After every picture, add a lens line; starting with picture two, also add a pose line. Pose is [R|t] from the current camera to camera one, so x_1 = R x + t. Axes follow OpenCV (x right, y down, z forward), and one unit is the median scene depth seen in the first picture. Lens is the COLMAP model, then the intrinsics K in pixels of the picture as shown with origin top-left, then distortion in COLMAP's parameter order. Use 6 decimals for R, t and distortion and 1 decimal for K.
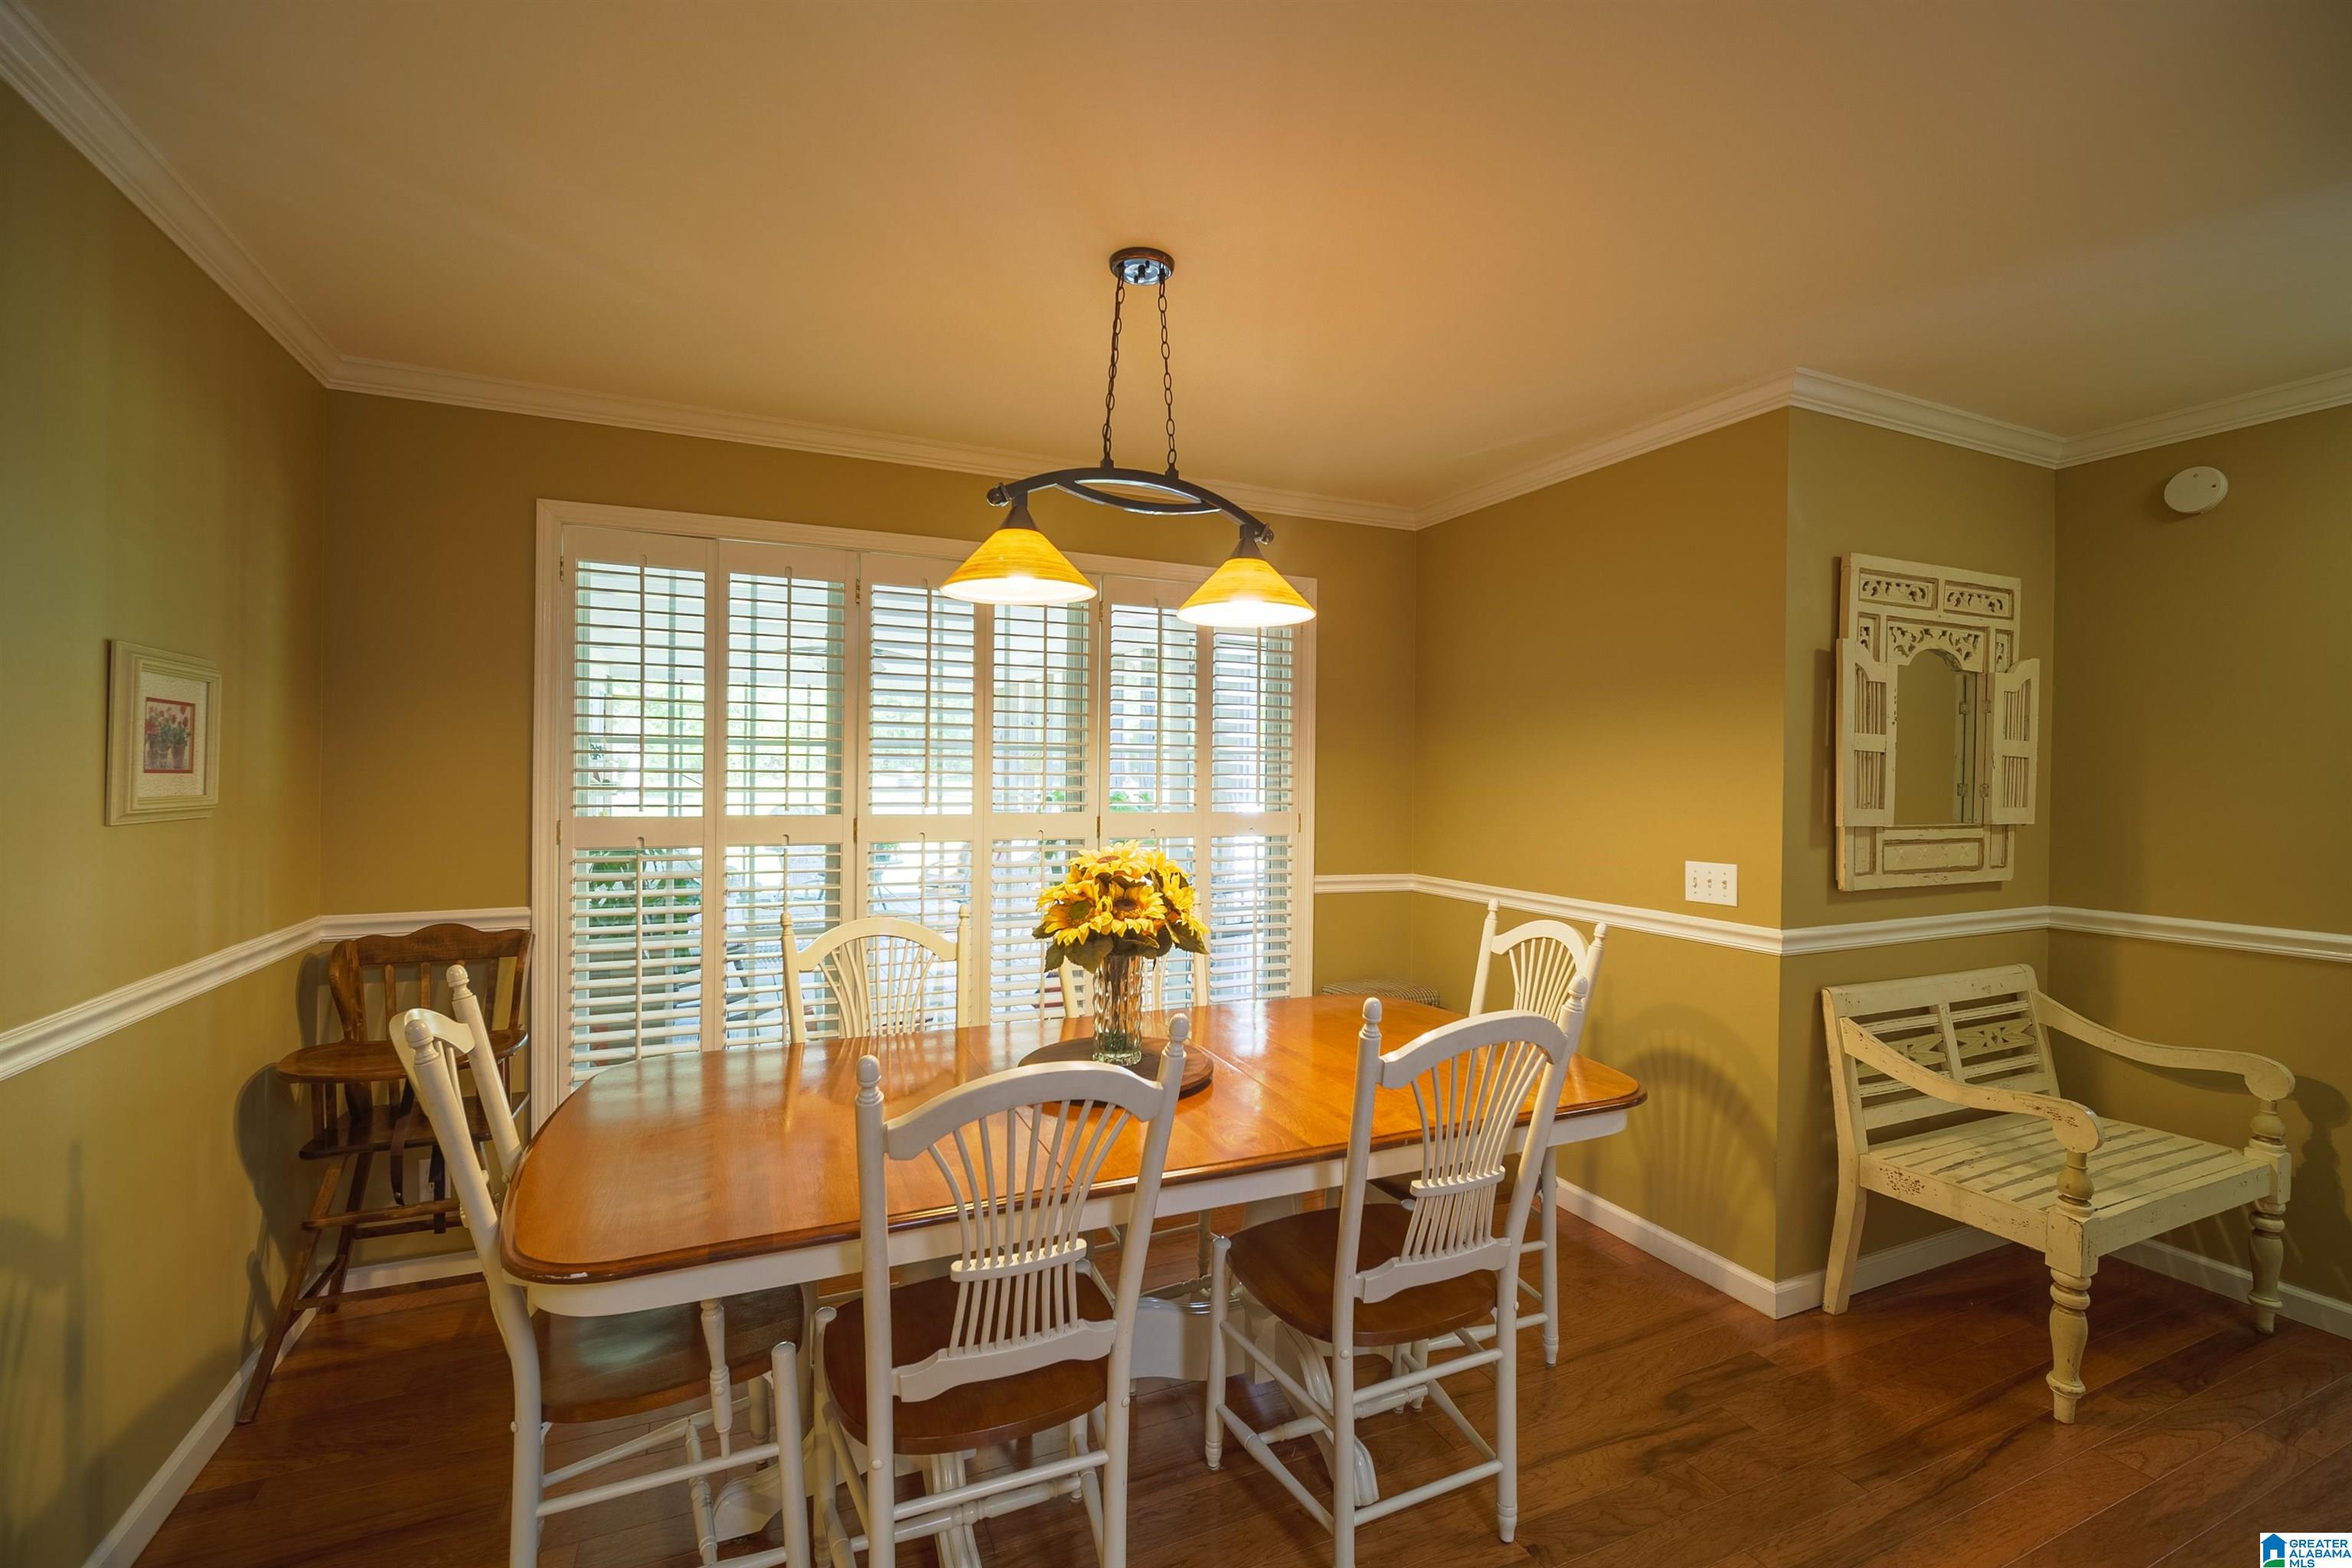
lens RADIAL K [[1016.7, 0, 1181.2], [0, 1016.7, 779.0], [0, 0, 1]] dist [-0.005248, -0.000412]
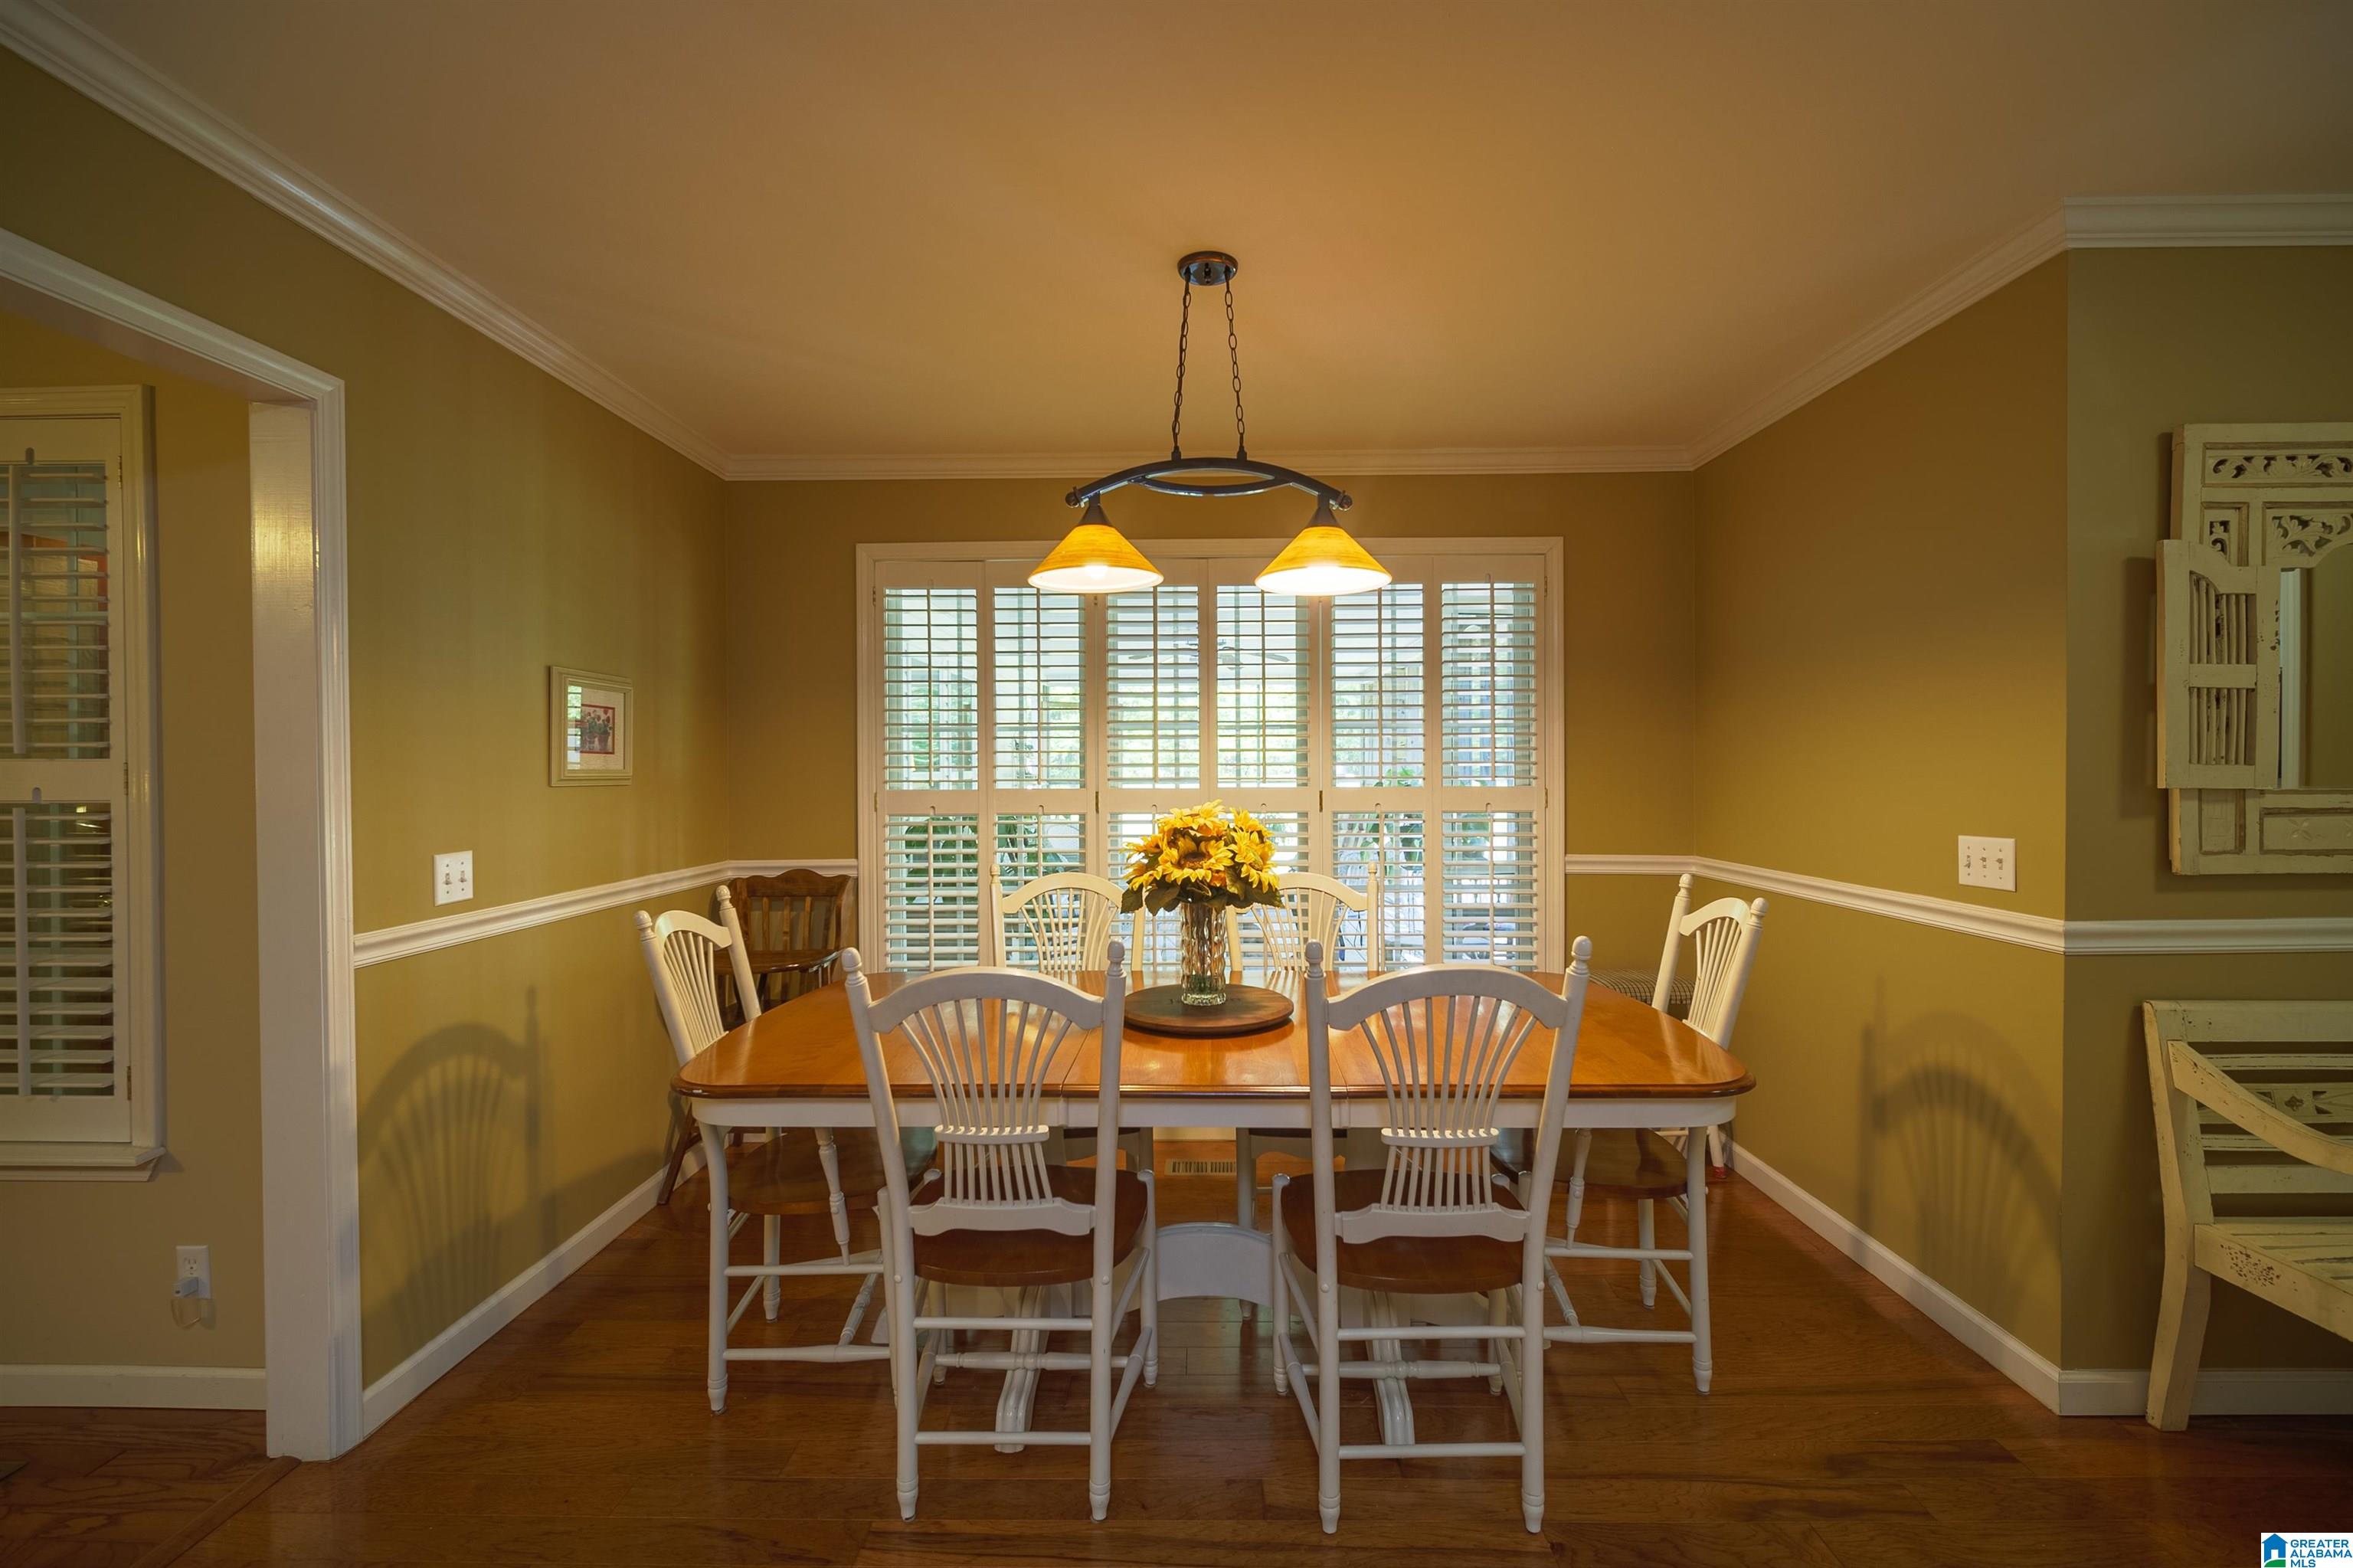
lens RADIAL K [[1017.2, 0, 1194.0], [0, 1017.2, 782.3], [0, 0, 1]] dist [-0.005248, -0.000412]
pose [[0.904611, -0.010173, -0.426116, 0.318220], [0.012550, 0.999917, 0.002770, 0.031217], [0.426053, -0.007854, 0.904664, 0.007940]]
